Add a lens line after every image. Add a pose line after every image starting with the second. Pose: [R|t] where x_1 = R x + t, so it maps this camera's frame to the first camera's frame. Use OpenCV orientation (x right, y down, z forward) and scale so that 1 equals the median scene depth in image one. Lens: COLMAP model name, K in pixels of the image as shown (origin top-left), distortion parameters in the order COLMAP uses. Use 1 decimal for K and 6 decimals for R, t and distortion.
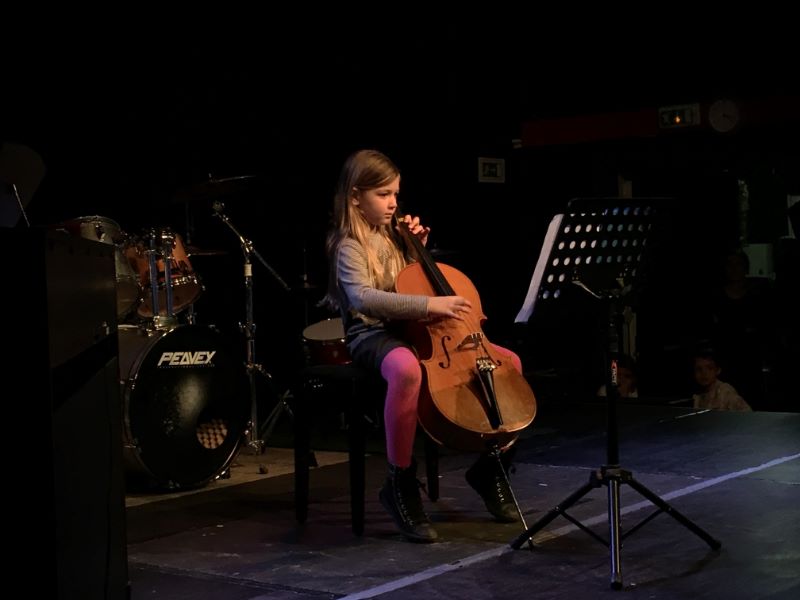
lens RADIAL K [[1396.5, 0, 396.7], [0, 1396.5, 297.1], [0, 0, 1]] dist [-0.016386, 0.000000]
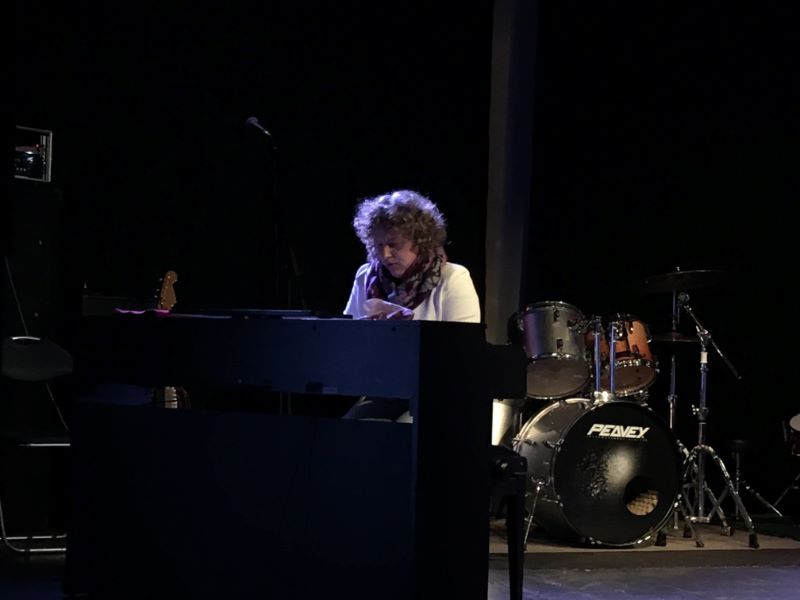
lens RADIAL K [[1831.7, 0, 405.9], [0, 1831.7, 304.4], [0, 0, 1]] dist [0.070180, 0.000000]
pose [[0.870011, 0.049091, -0.490582, 0.418050], [-0.071299, 0.997098, -0.026667, -0.006528], [0.487850, 0.058179, 0.870987, -0.377087]]
